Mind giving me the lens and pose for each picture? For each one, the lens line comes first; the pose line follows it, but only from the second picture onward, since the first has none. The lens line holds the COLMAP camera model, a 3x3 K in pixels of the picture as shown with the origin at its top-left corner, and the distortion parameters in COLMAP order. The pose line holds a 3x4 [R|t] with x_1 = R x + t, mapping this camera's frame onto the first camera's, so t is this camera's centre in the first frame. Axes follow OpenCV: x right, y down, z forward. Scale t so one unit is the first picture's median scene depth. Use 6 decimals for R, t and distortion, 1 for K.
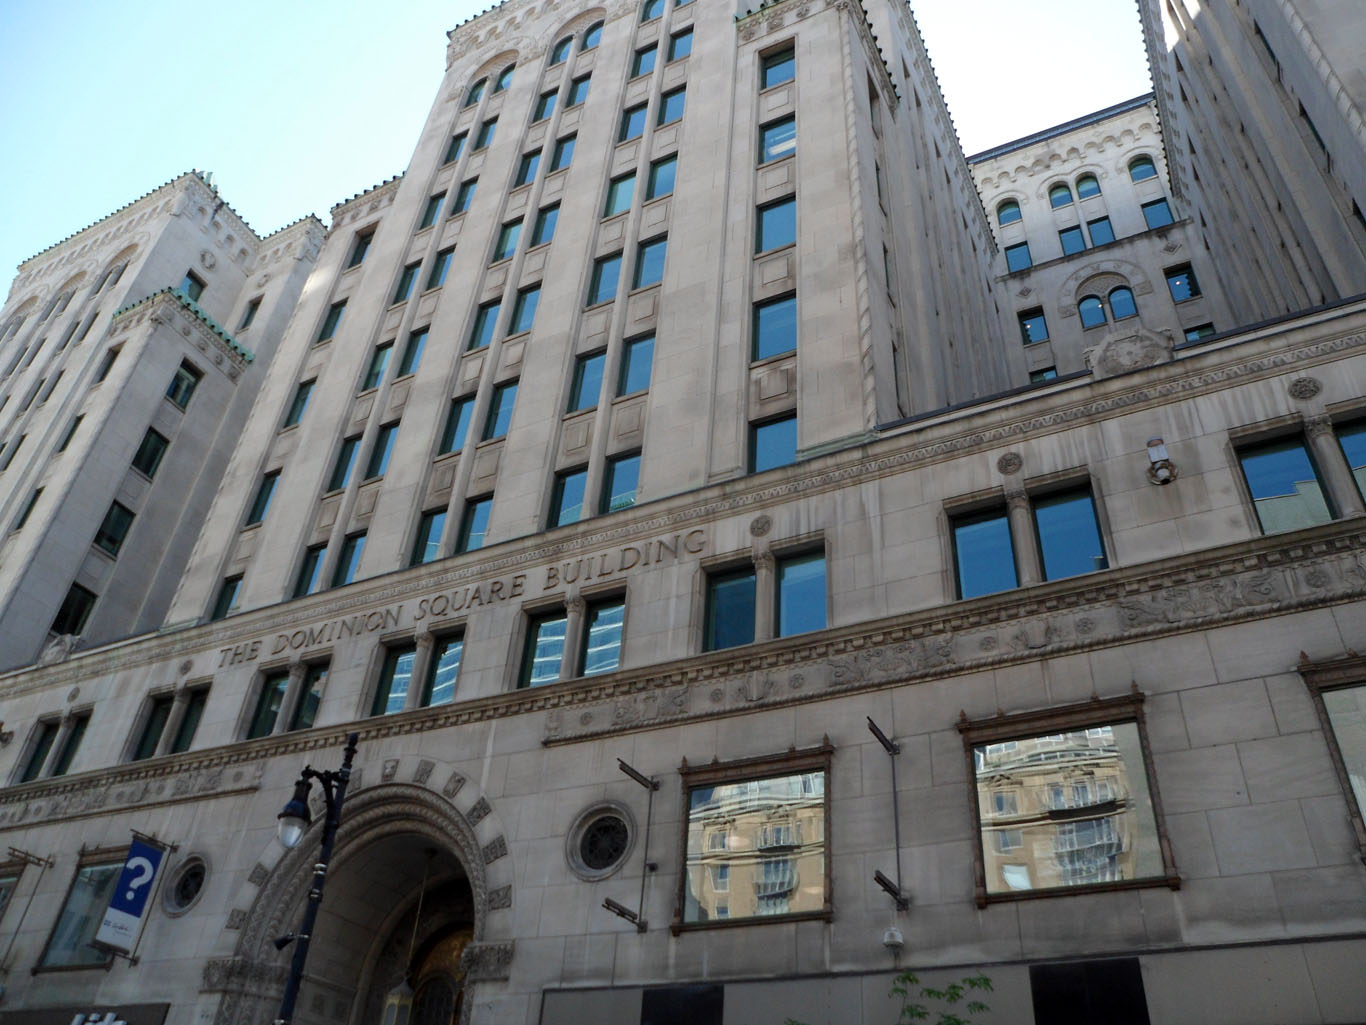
lens RADIAL K [[1052.6, 0, 683.0], [0, 1052.6, 512.5], [0, 0, 1]] dist [-0.172090, 0.169939]
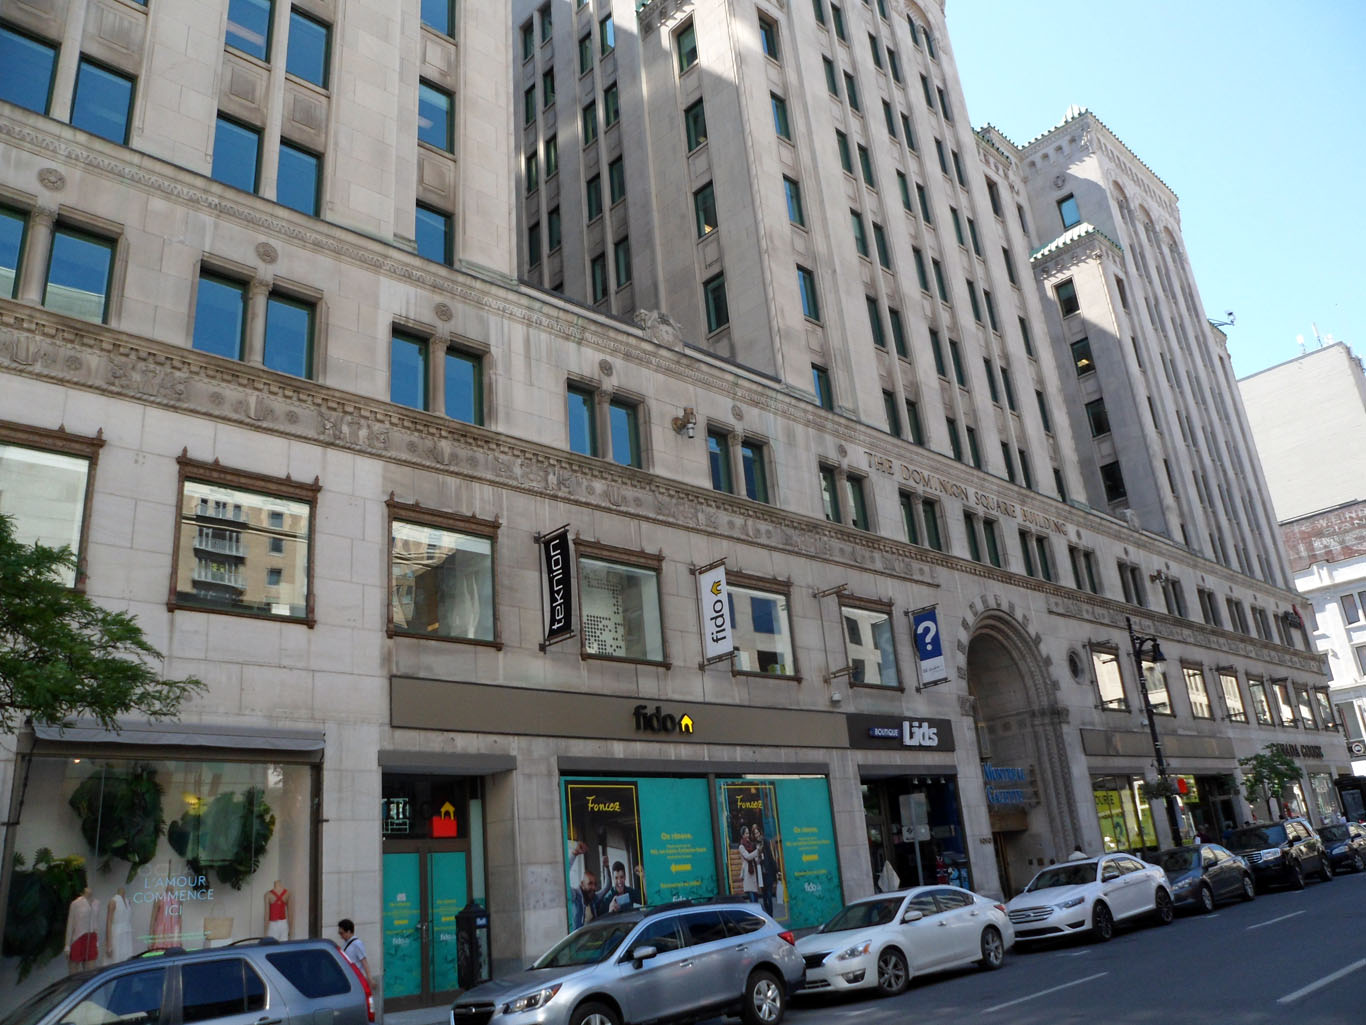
lens RADIAL K [[1052.6, 0, 683.0], [0, 1052.6, 512.5], [0, 0, 1]] dist [-0.172090, 0.169939]
pose [[0.324602, 0.235782, 0.915991, -2.141559], [-0.484603, 0.873126, -0.053018, 0.479476], [-0.812277, -0.426682, 0.397680, 0.811368]]
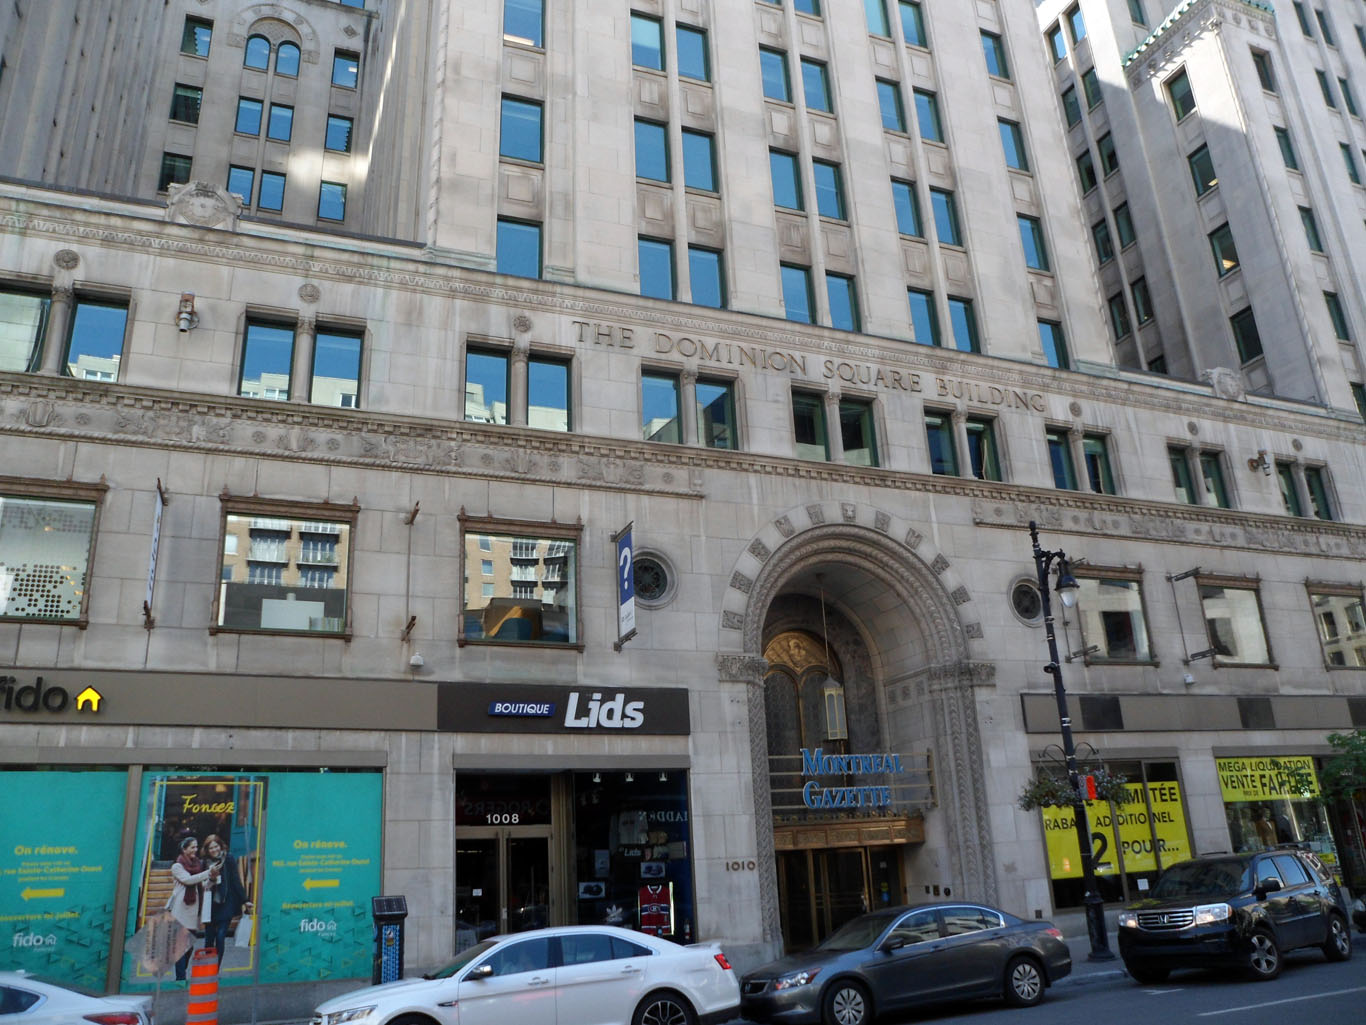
lens RADIAL K [[1052.6, 0, 683.0], [0, 1052.6, 512.5], [0, 0, 1]] dist [-0.172090, 0.169939]
pose [[0.649696, 0.160828, 0.742987, -1.341366], [-0.386243, 0.911648, 0.140409, 0.155386], [-0.654761, -0.378197, 0.654413, 0.330464]]
